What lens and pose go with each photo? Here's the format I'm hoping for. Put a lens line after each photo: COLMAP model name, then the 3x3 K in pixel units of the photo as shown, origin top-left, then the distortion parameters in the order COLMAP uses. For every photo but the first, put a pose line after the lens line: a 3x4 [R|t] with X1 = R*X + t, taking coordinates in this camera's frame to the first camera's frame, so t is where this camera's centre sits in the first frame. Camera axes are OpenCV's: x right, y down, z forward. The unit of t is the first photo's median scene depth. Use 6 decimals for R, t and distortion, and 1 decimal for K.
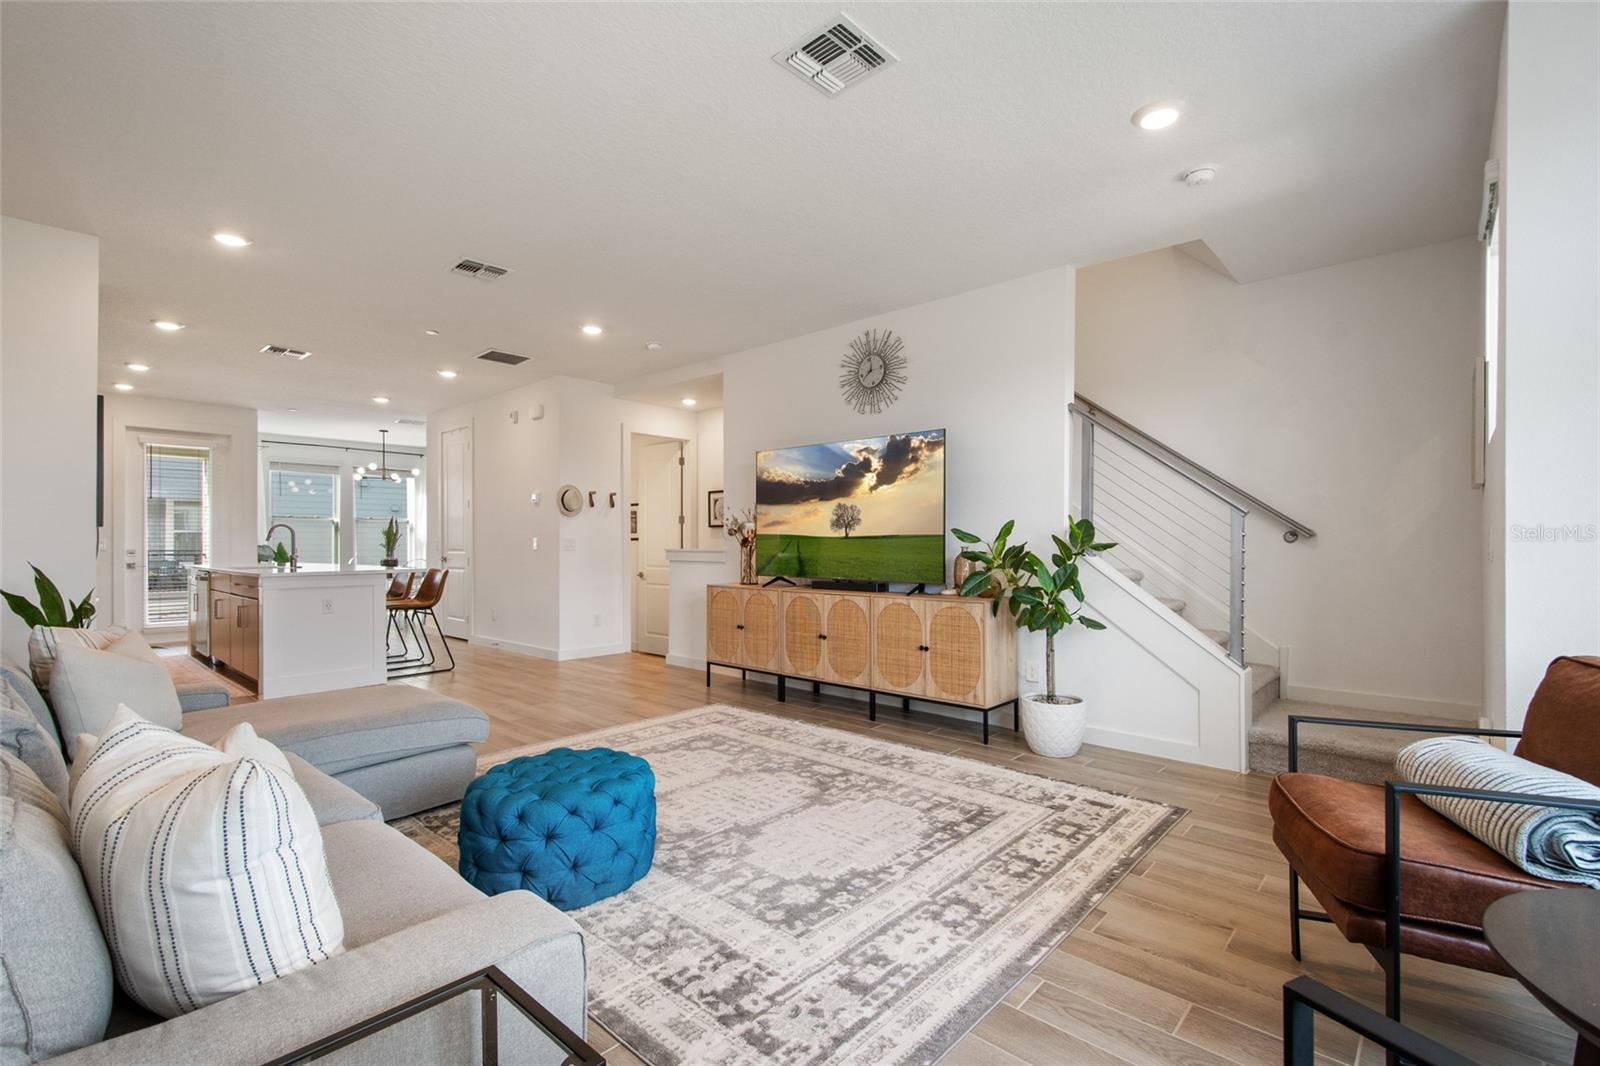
lens RADIAL K [[712.1, 0, 807.1], [0, 712.1, 540.8], [0, 0, 1]] dist [0.015894, -0.000827]
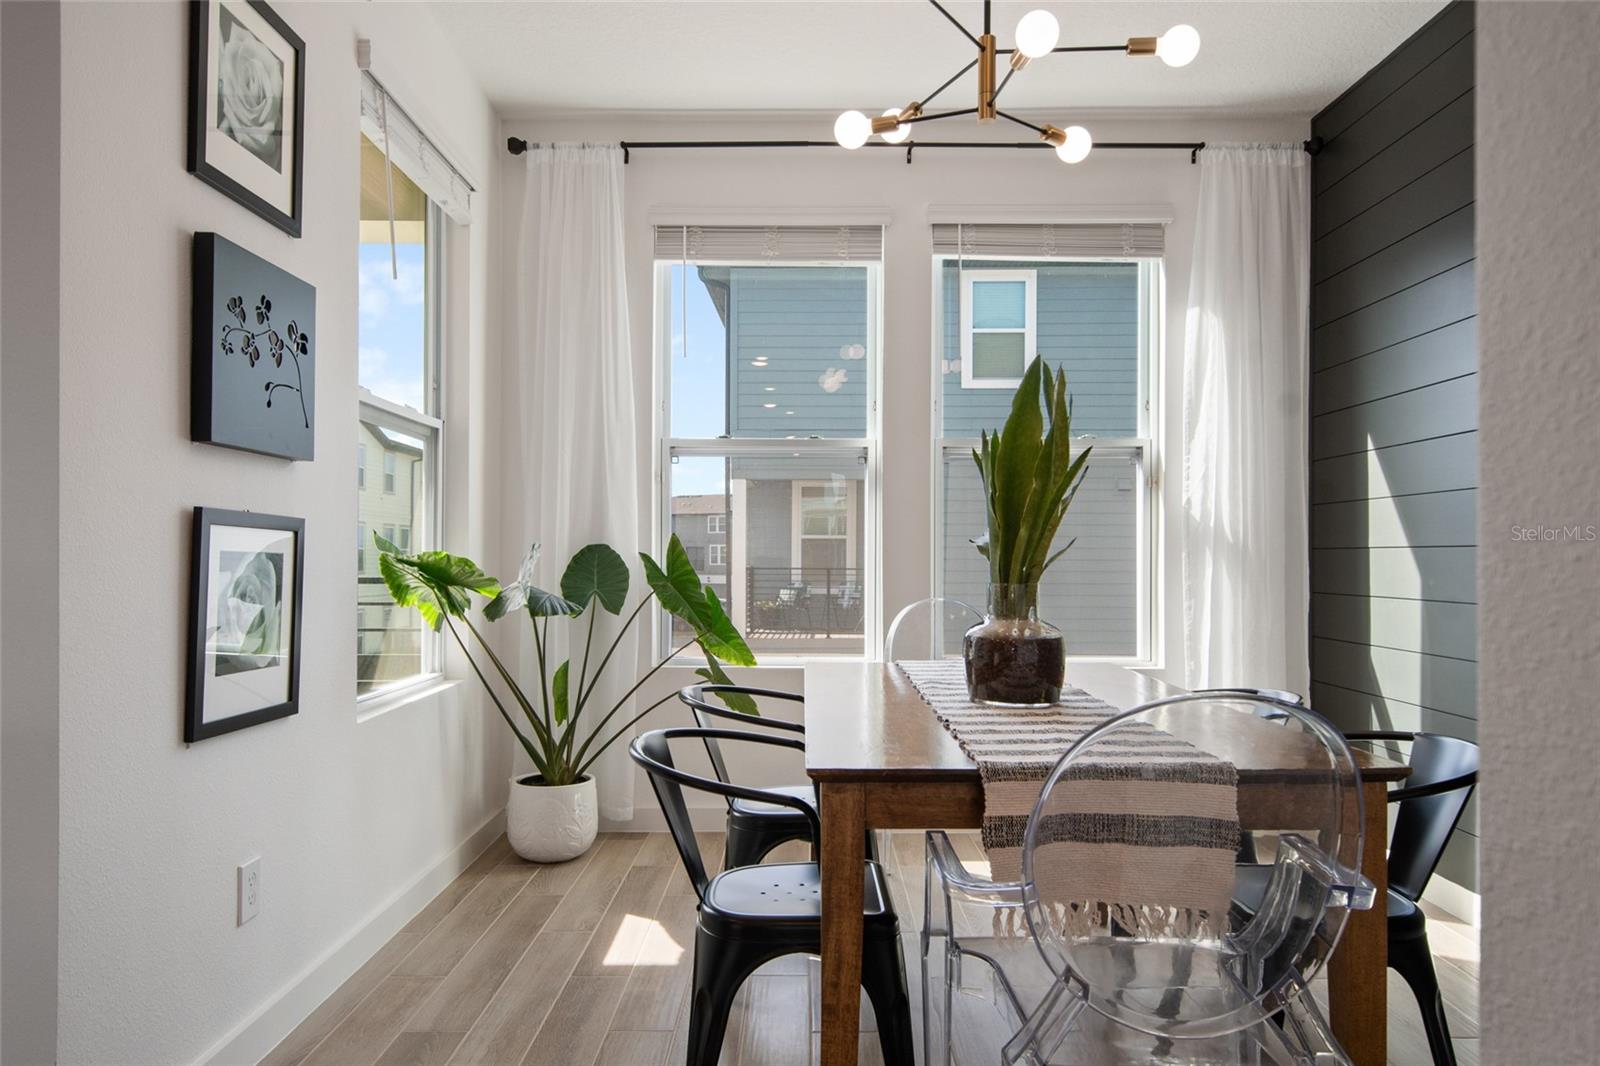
lens RADIAL K [[1023.2, 0, 800.0], [0, 1023.2, 549.4], [0, 0, 1]] dist [0.077240, -0.118031]
pose [[0.668329, -0.004642, -0.743851, -1.172778], [-0.002799, 0.999958, -0.008756, 0.024935], [0.743861, 0.007934, 0.668288, 2.127878]]
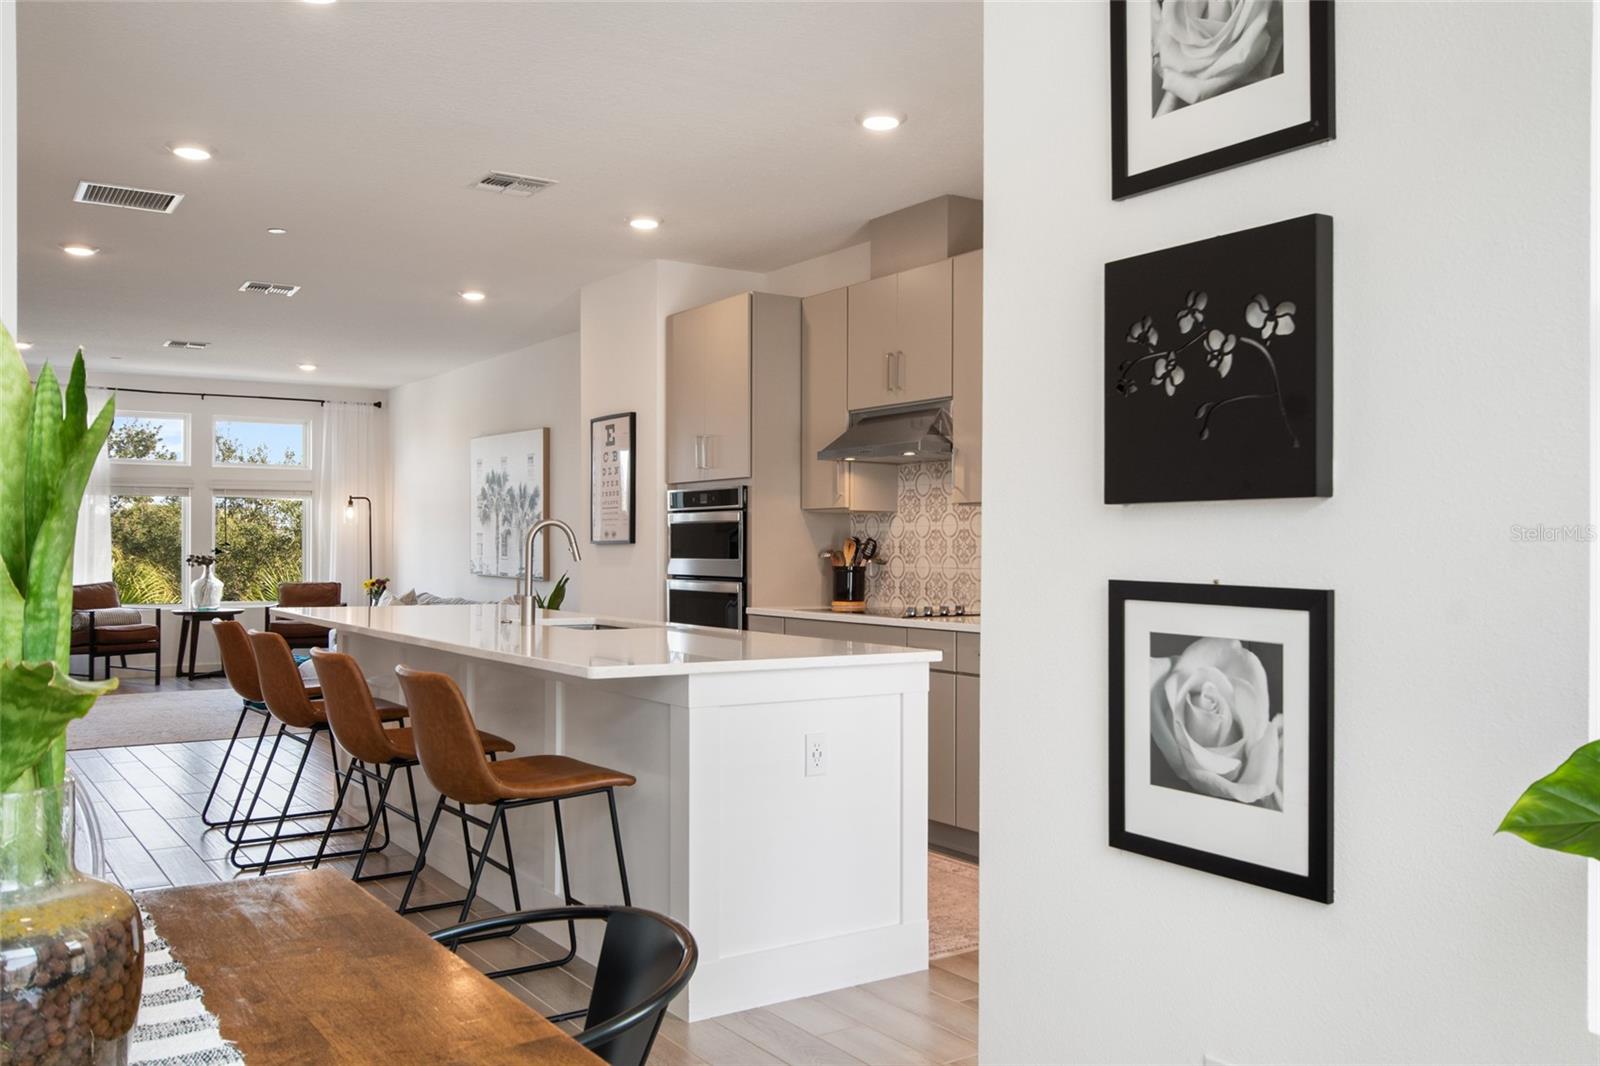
lens RADIAL K [[1326.0, 0, 800.9], [0, 1326.0, 543.6], [0, 0, 1]] dist [0.014890, -0.018726]
pose [[-0.971959, -0.002300, 0.235139, -1.723091], [-0.003572, 0.999981, -0.004987, -0.009975], [-0.235123, -0.005687, -0.971949, 2.800109]]
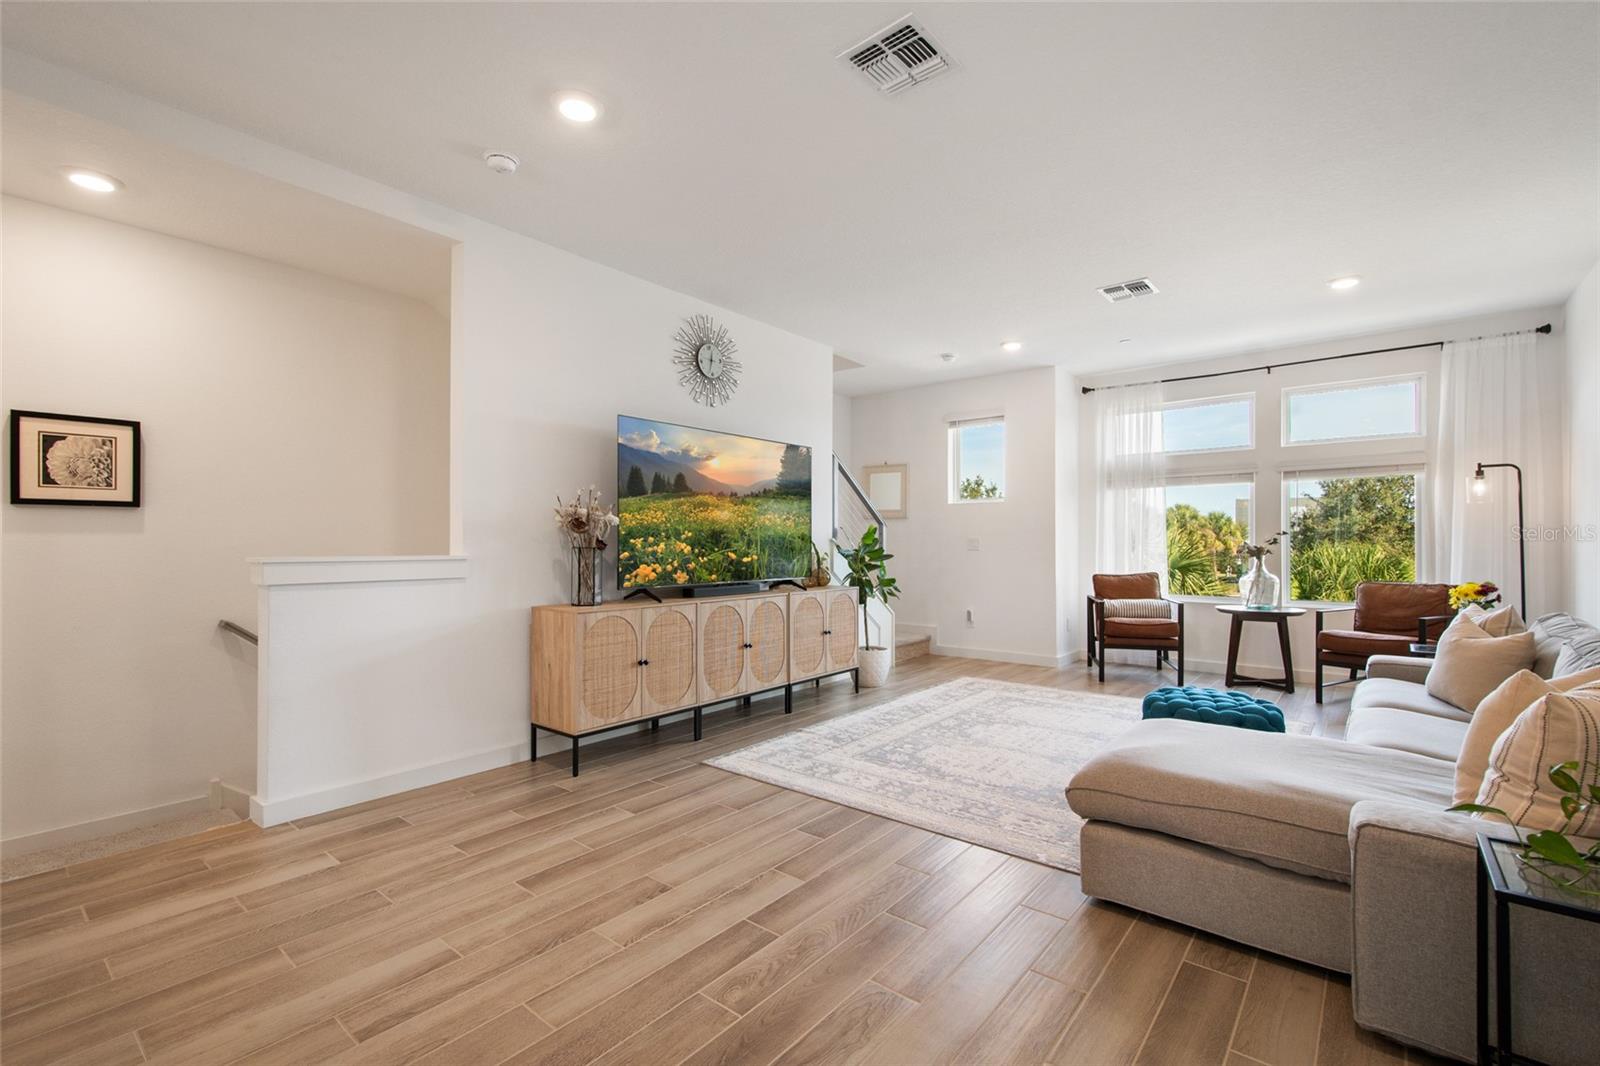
lens RADIAL K [[699.8, 0, 808.8], [0, 699.8, 540.1], [0, 0, 1]] dist [0.014062, -0.004889]
pose [[-0.053799, 0.004282, 0.998543, -1.064328], [-0.002754, 0.999986, -0.004437, 0.002283], [-0.998548, -0.002989, -0.053786, 1.163952]]
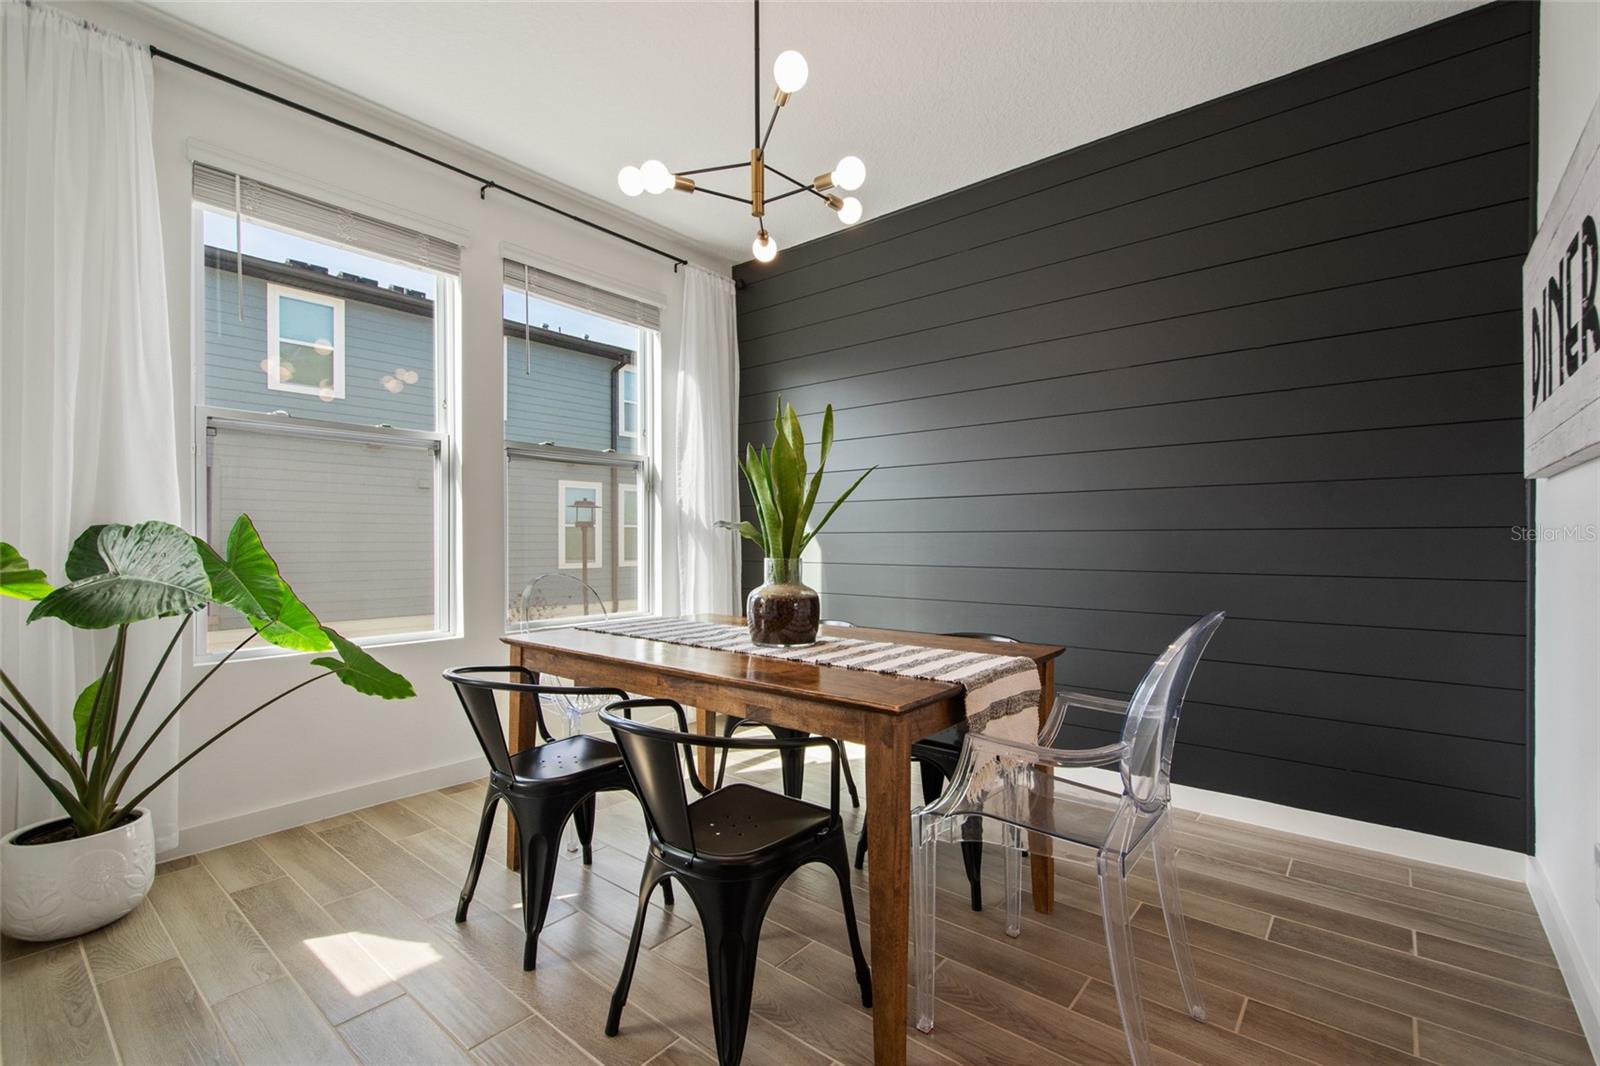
lens RADIAL K [[712.1, 0, 807.1], [0, 712.1, 540.8], [0, 0, 1]] dist [0.015894, -0.000827]
pose [[0.999039, -0.000784, 0.043830, -1.516497], [0.000802, 1.000000, -0.000387, 0.025034], [-0.043829, 0.000421, 0.999039, 2.054176]]
